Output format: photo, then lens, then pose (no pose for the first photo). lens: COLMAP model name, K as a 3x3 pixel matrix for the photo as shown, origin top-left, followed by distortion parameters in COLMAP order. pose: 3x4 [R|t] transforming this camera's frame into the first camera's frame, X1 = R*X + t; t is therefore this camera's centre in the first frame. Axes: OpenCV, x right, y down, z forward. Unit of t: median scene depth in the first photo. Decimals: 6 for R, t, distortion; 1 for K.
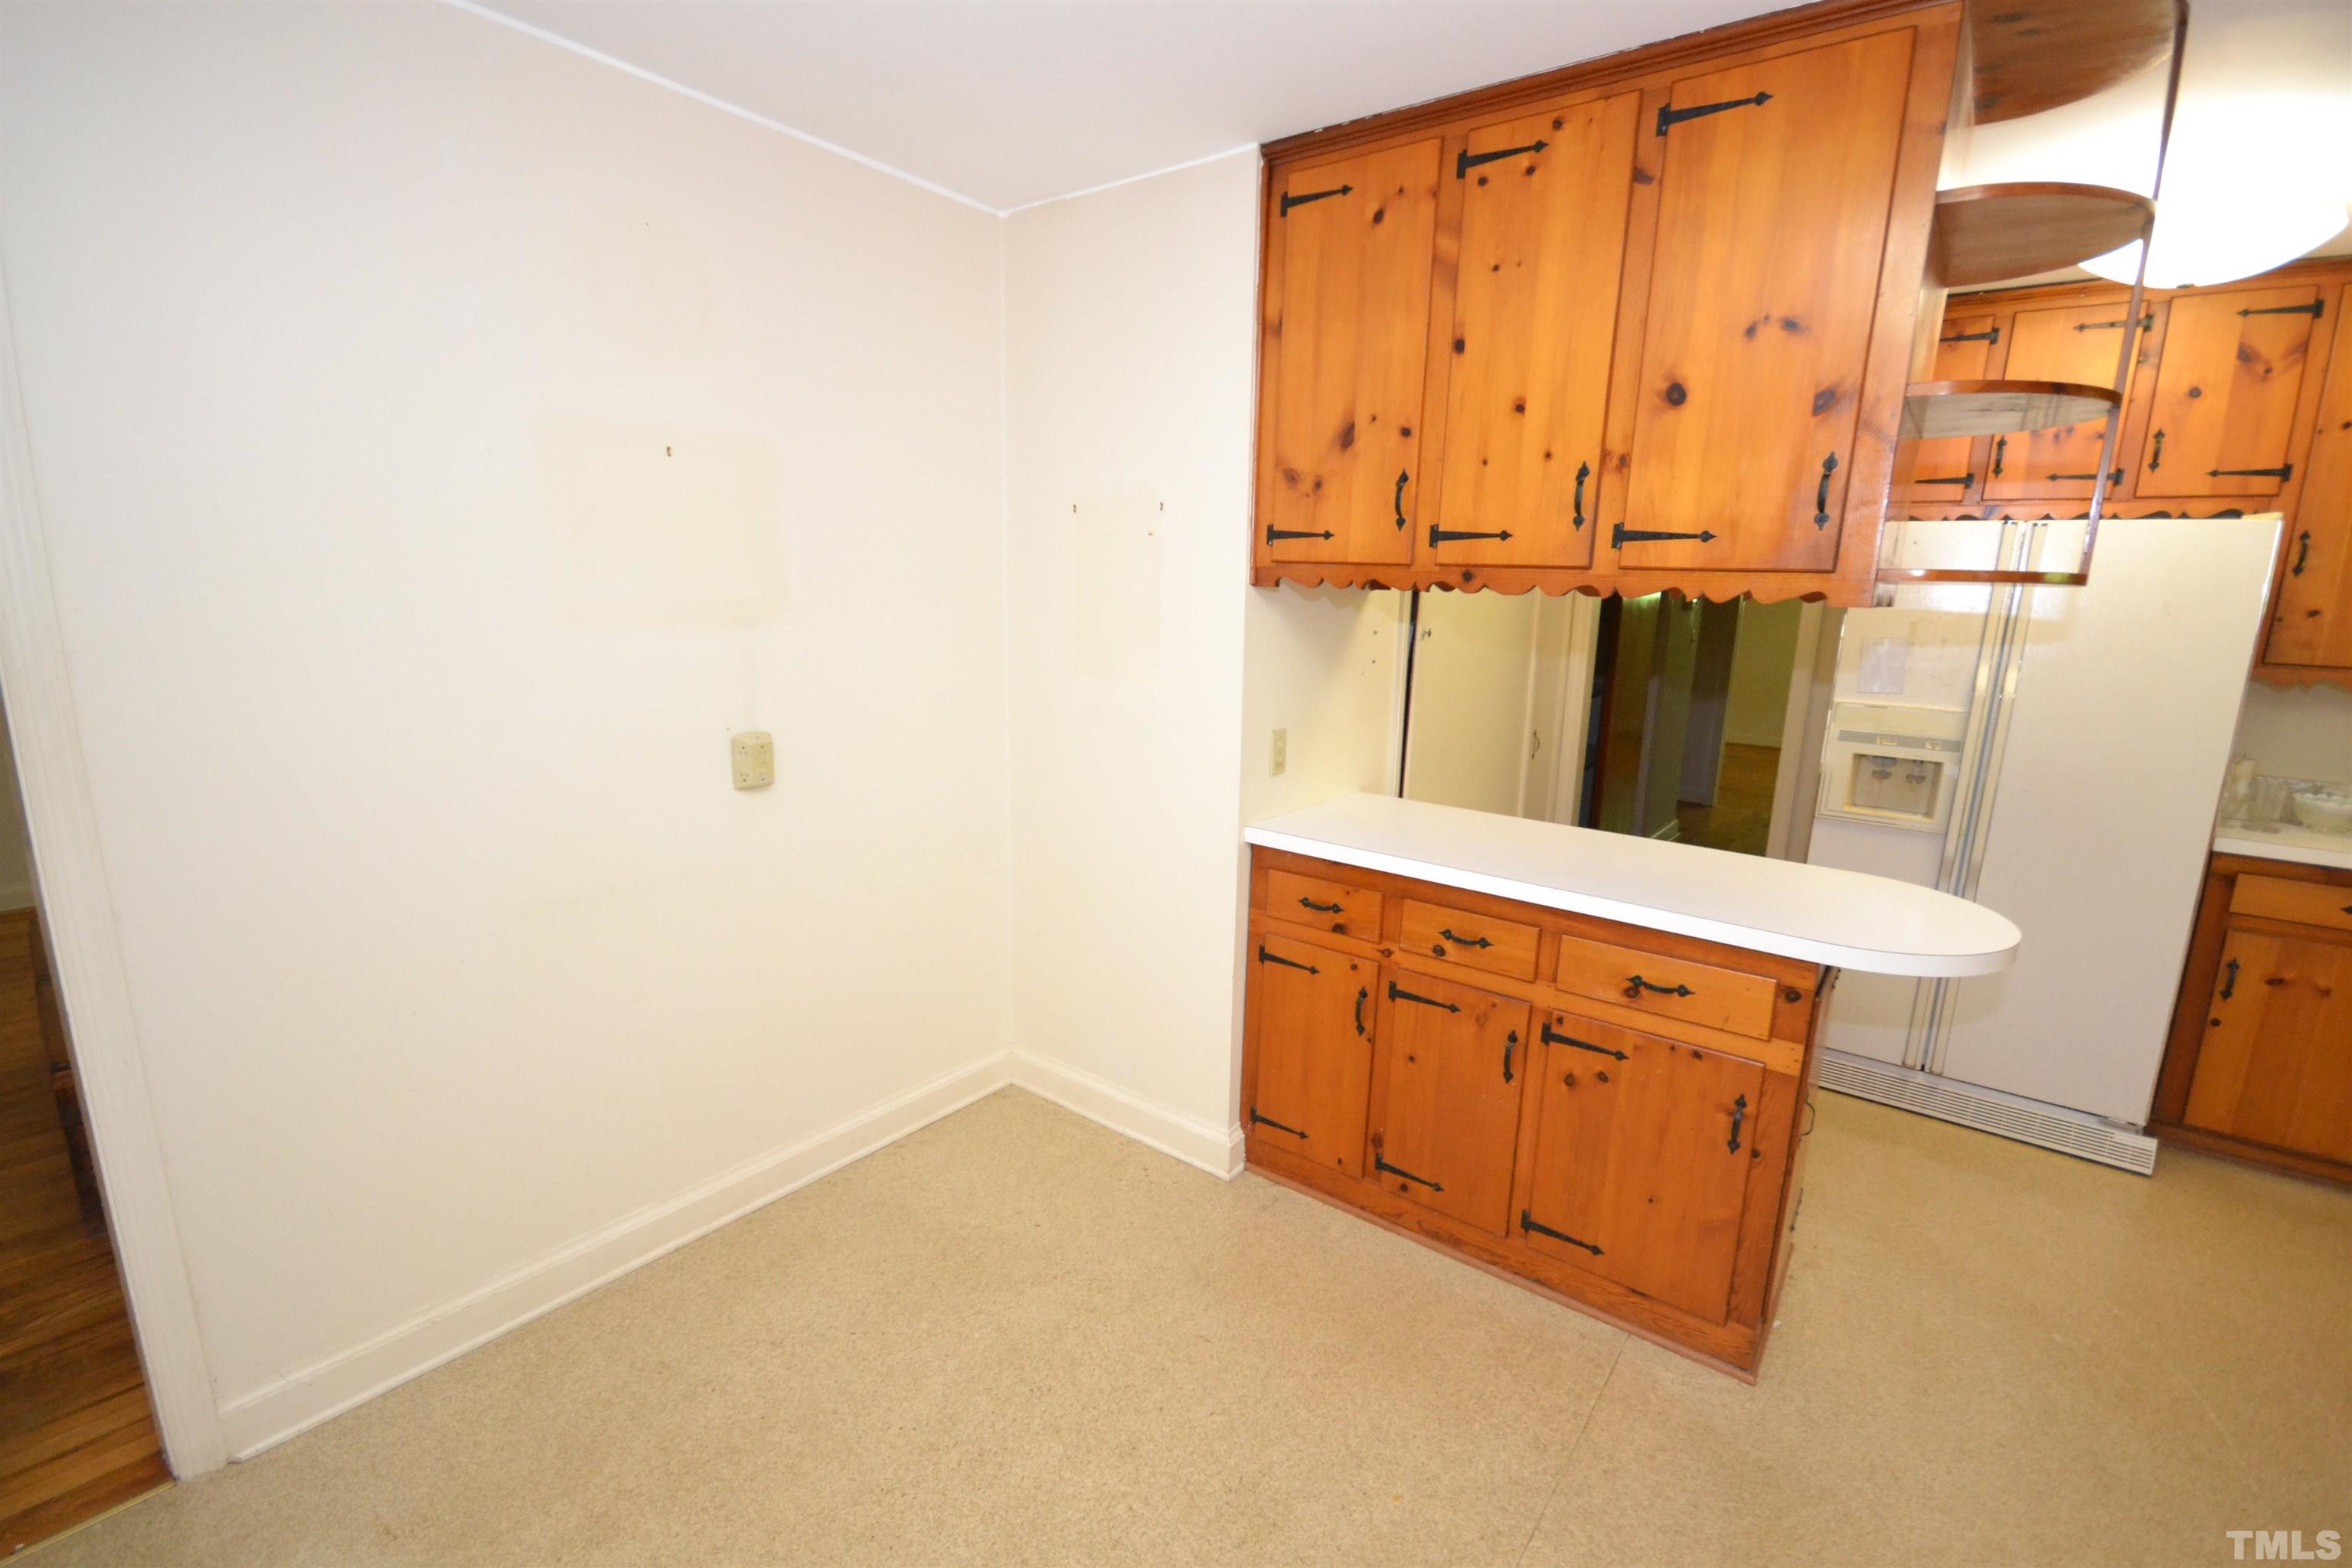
lens RADIAL K [[1056.6, 0, 1174.7], [0, 1056.6, 797.7], [0, 0, 1]] dist [0.004924, -0.000968]
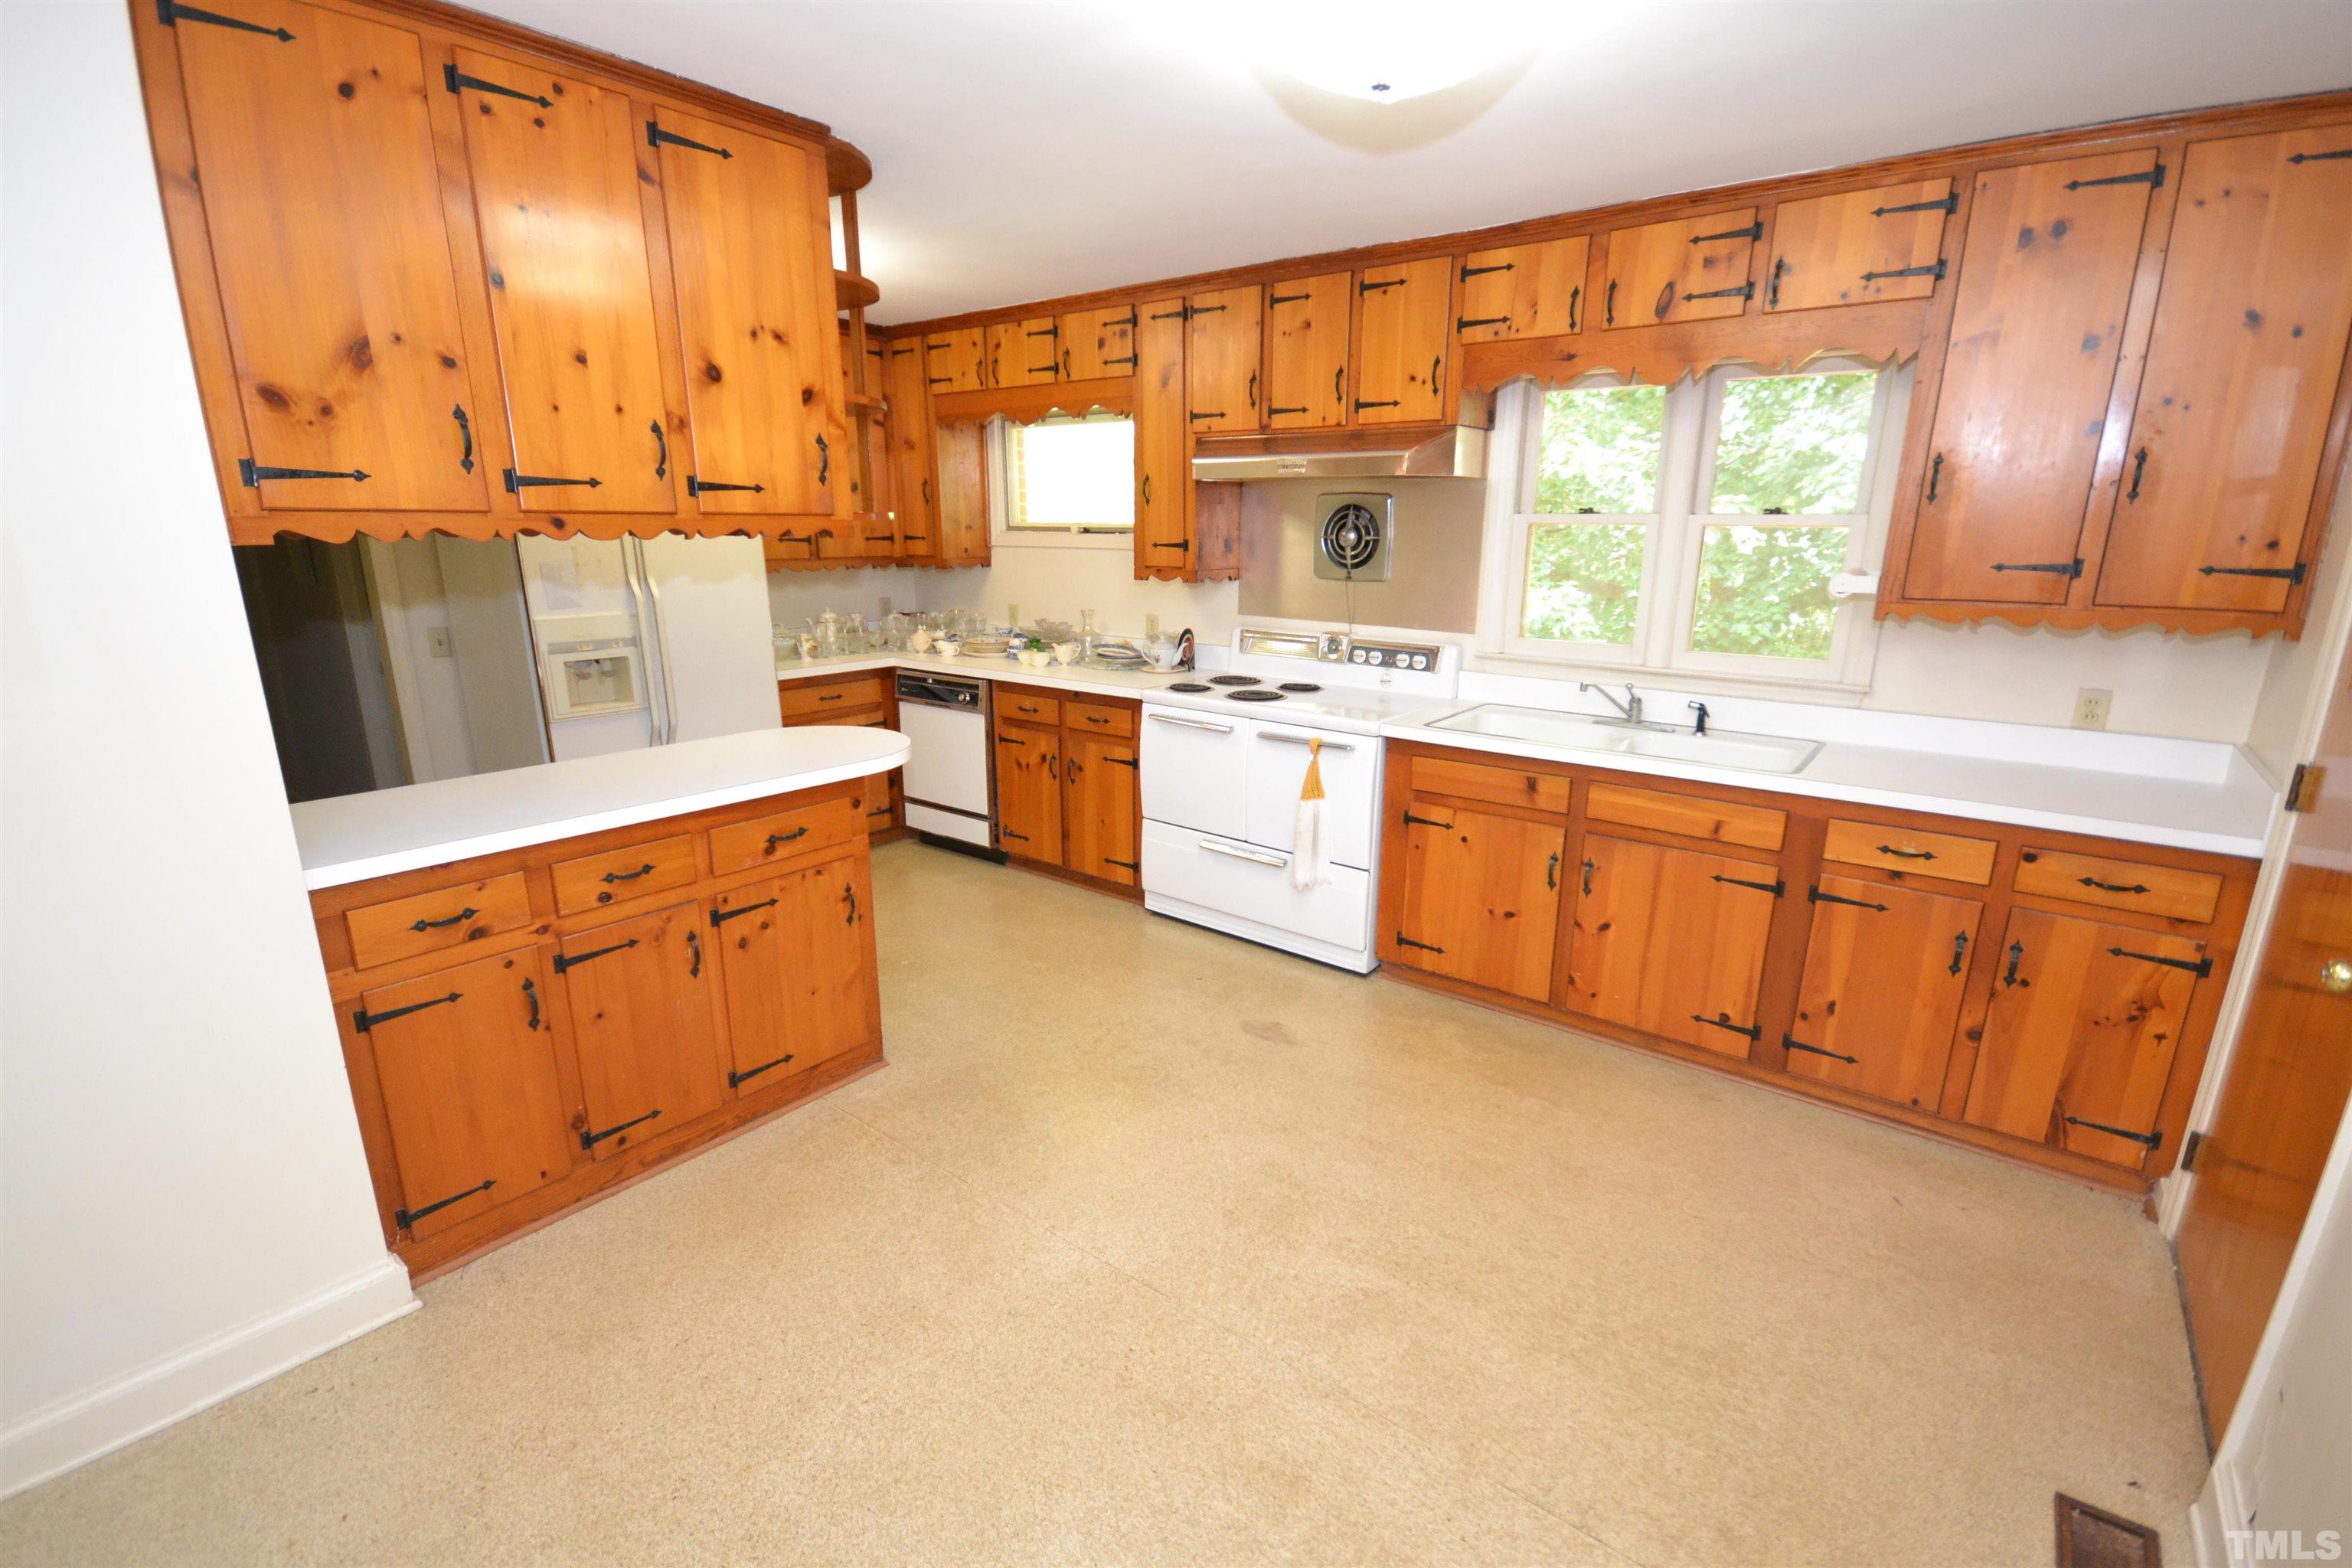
lens RADIAL K [[1056.6, 0, 1177.3], [0, 1056.6, 786.2], [0, 0, 1]] dist [0.004924, -0.000968]
pose [[0.020592, -0.271631, 0.962181, -0.698255], [0.201457, 0.943773, 0.262122, -0.112787], [-0.979281, 0.188441, 0.074156, 0.378664]]
